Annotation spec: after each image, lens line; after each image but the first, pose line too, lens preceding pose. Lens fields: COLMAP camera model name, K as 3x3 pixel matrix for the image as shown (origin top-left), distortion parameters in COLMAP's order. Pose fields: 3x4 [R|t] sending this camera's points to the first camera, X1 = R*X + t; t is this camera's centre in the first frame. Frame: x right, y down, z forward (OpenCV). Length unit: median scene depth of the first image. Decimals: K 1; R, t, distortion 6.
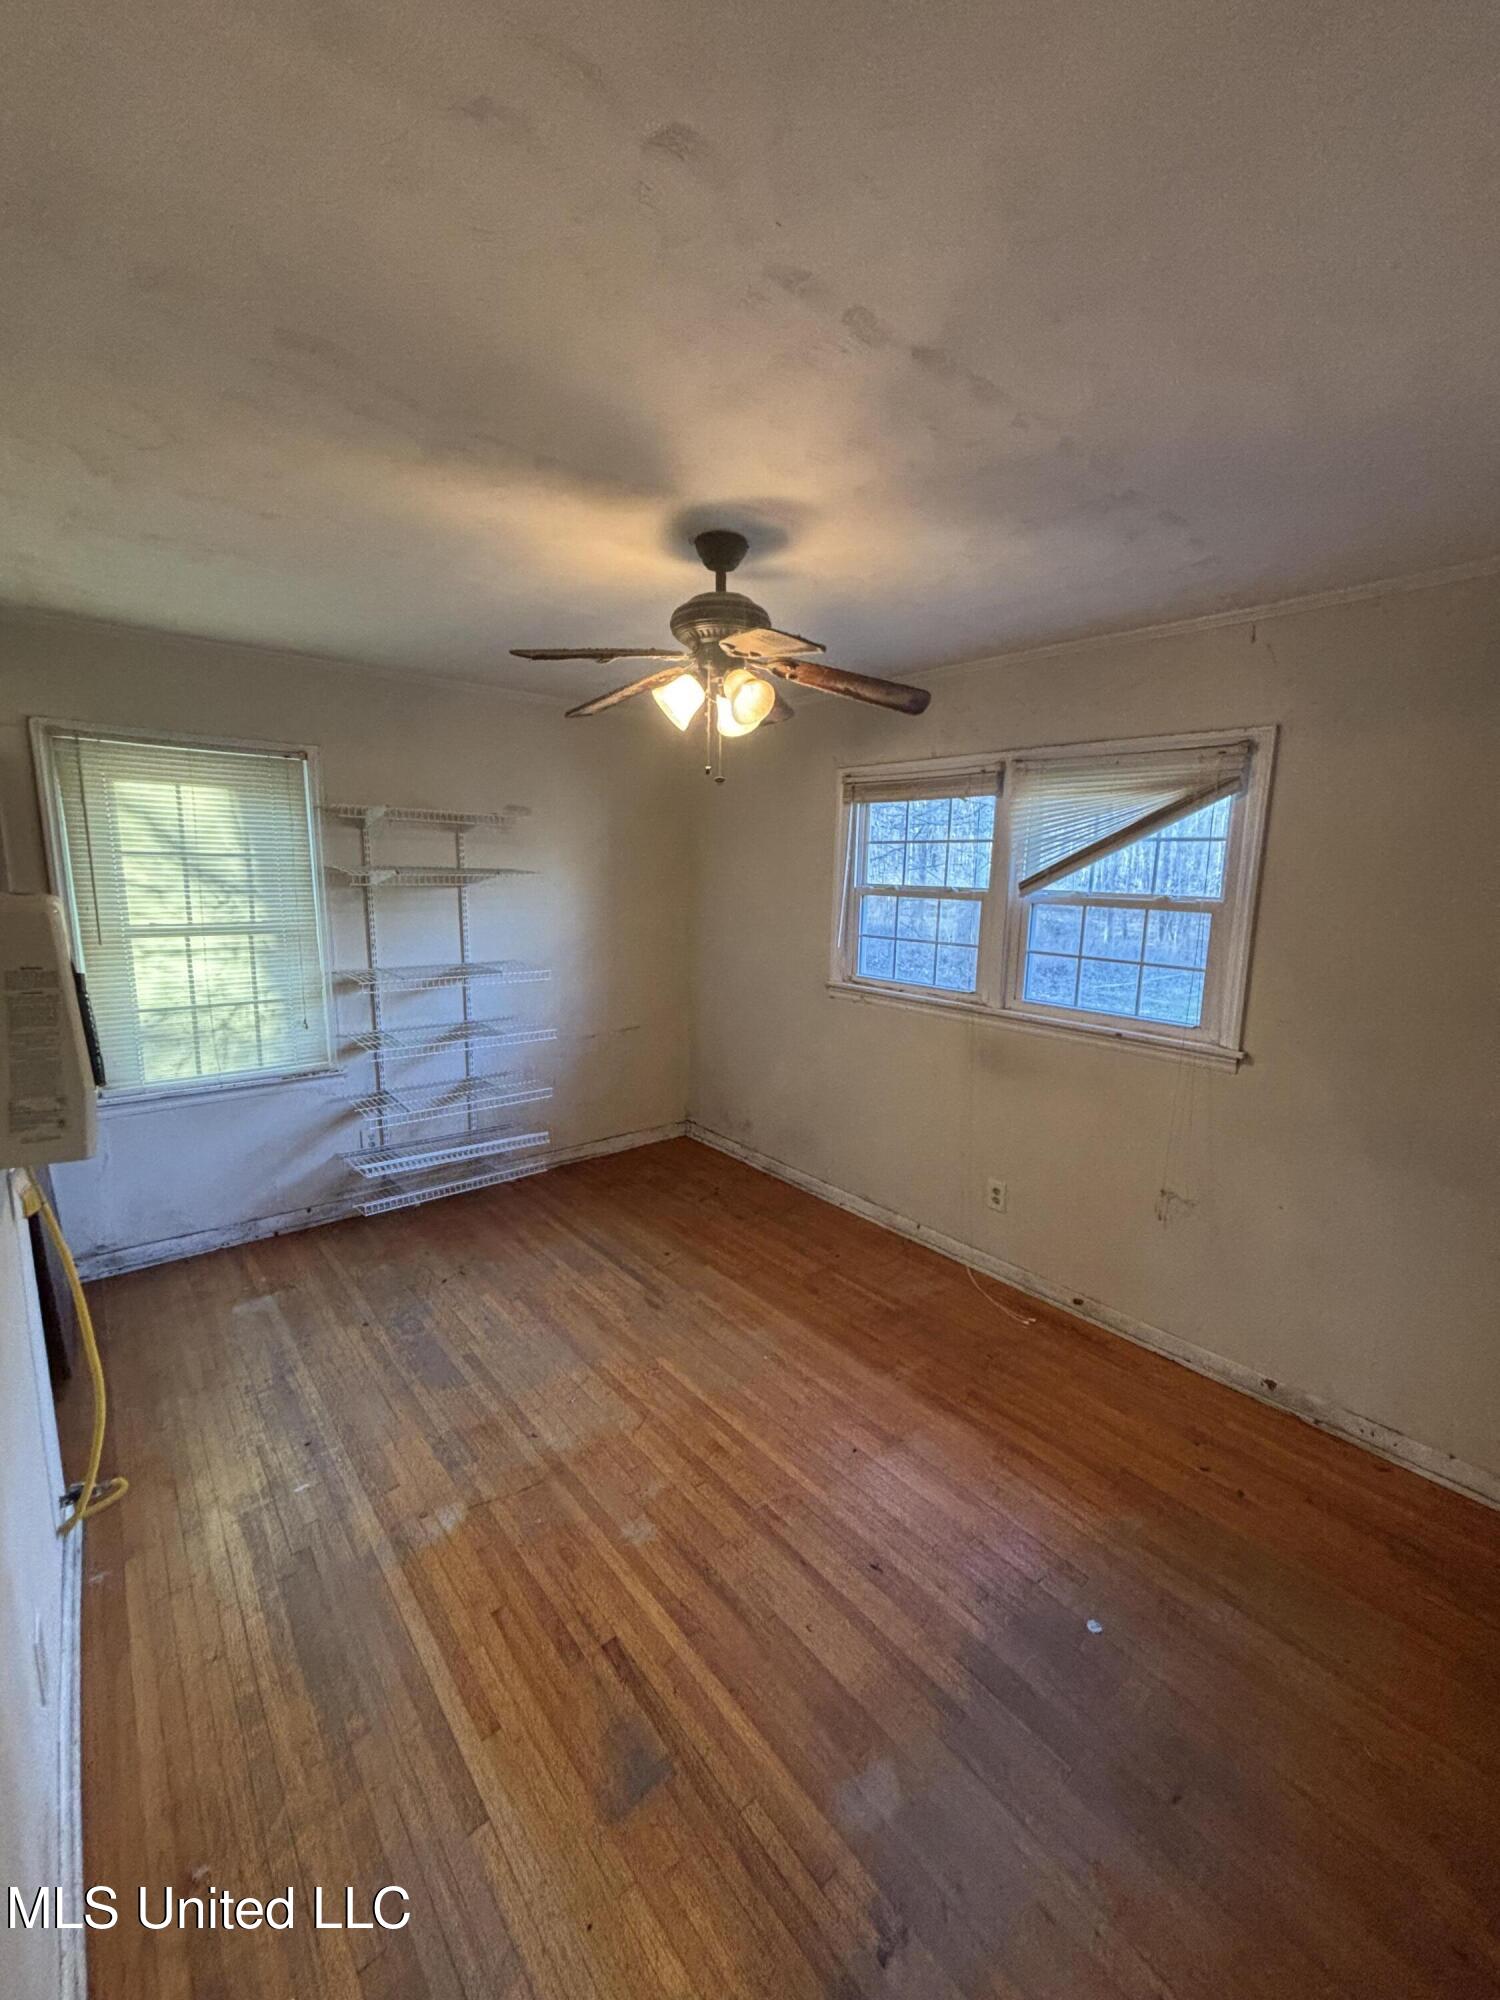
lens RADIAL K [[805.0, 0, 745.8], [0, 805.0, 999.2], [0, 0, 1]] dist [0.006281, -0.000264]
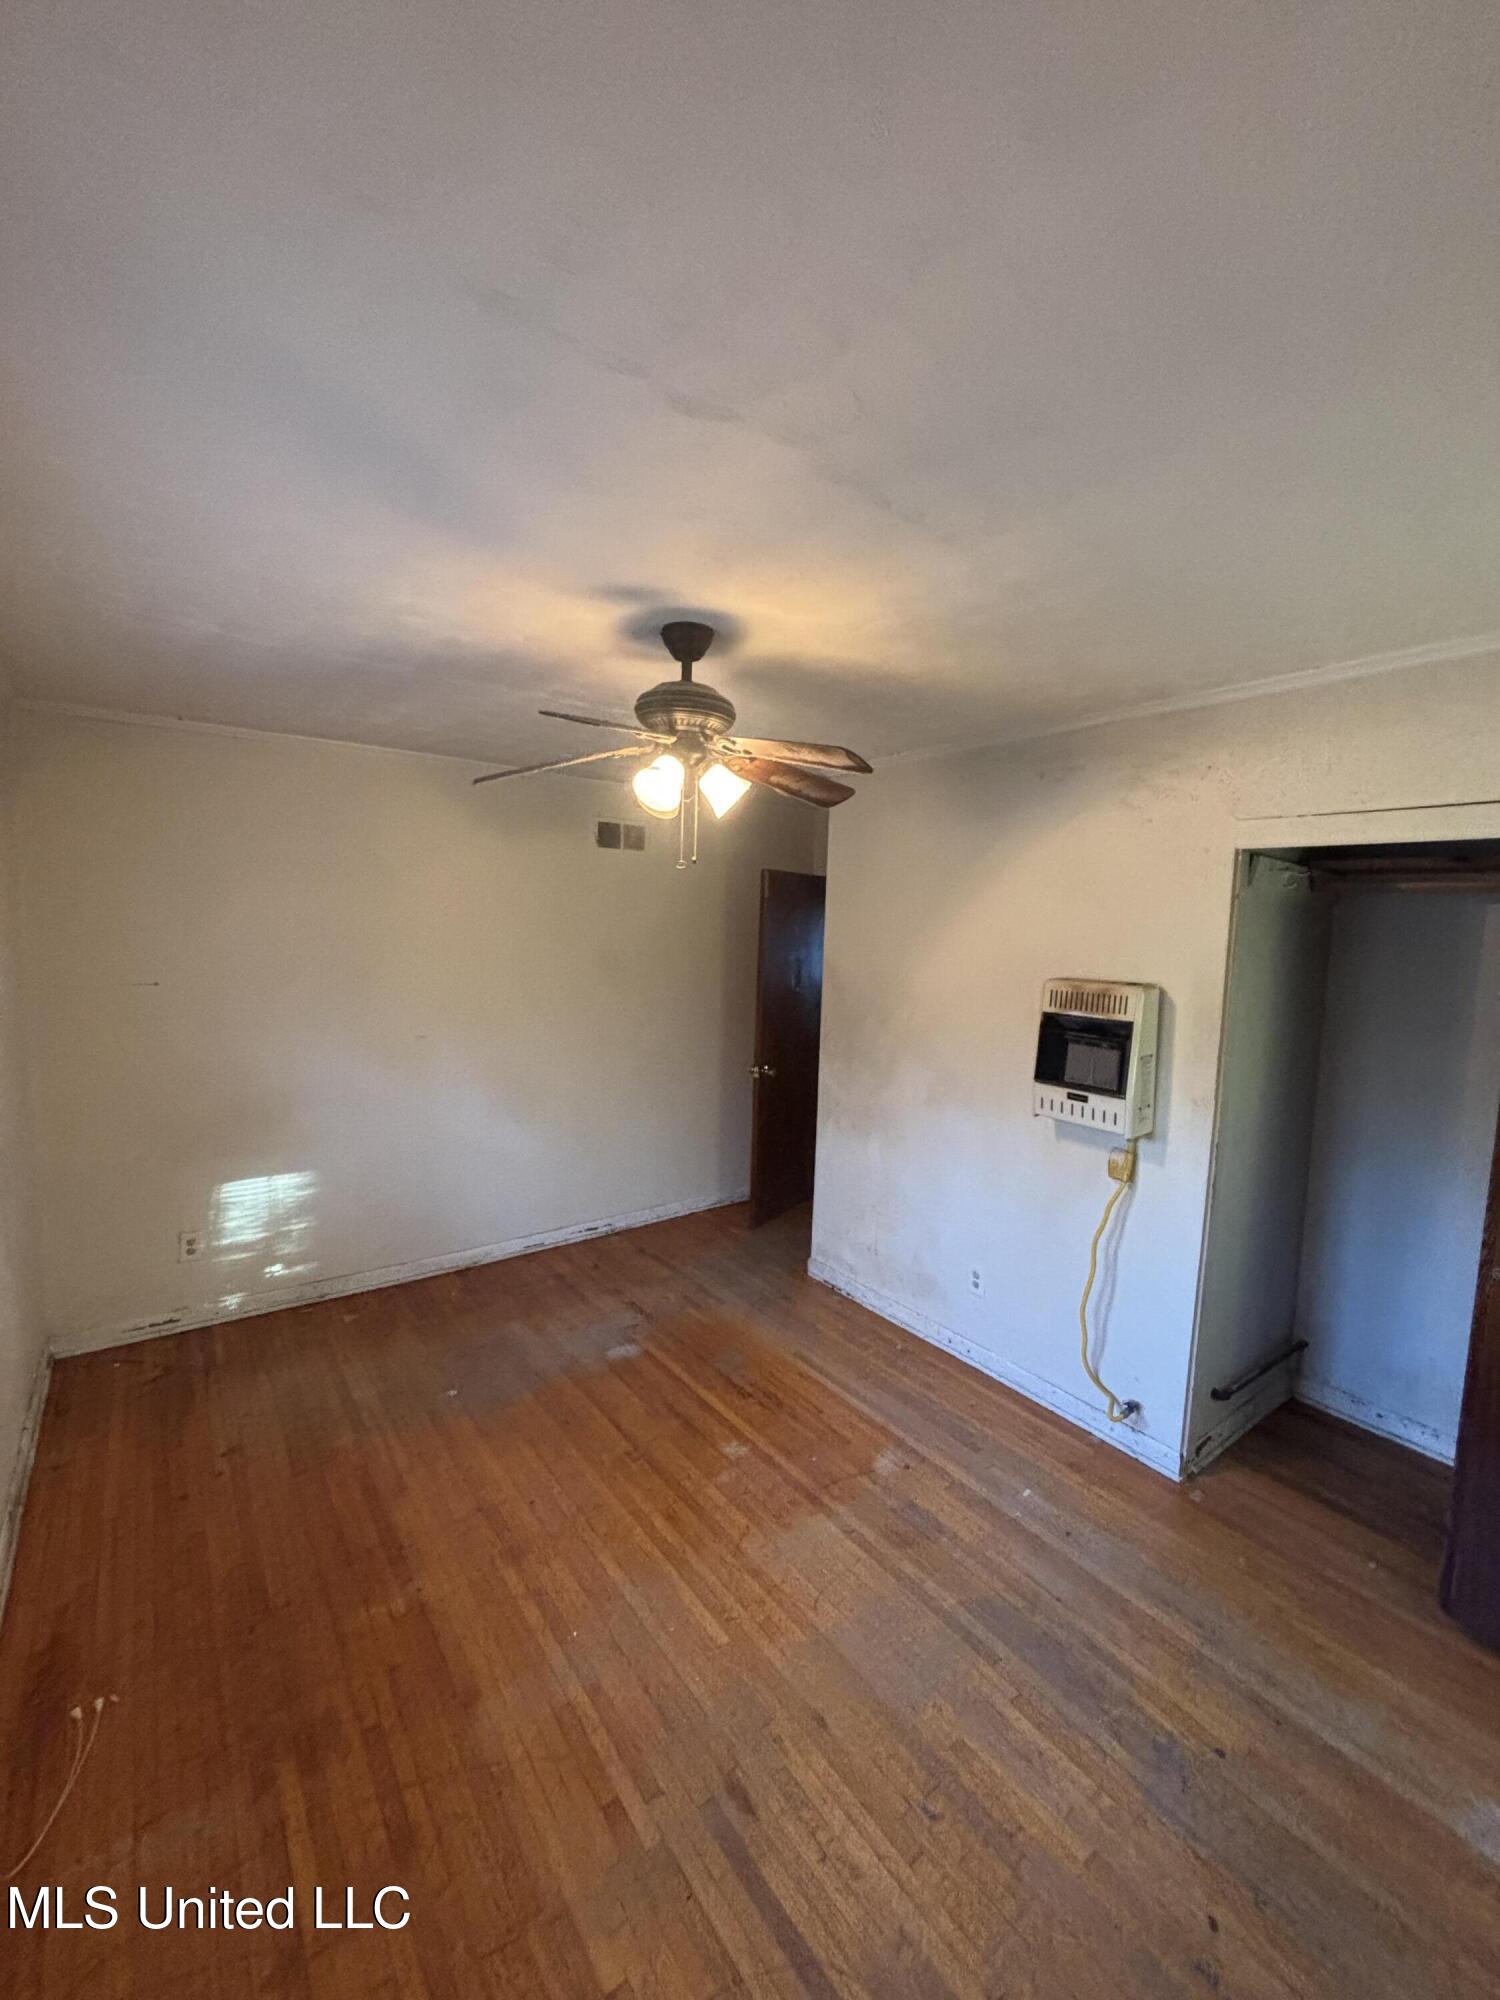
lens RADIAL K [[805.0, 0, 747.8], [0, 805.0, 1000.9], [0, 0, 1]] dist [0.006281, -0.000264]
pose [[-0.997145, -0.054766, 0.051987, -0.152105], [-0.039423, 0.964756, 0.260176, -0.322361], [-0.064404, 0.257384, -0.964161, 1.739775]]
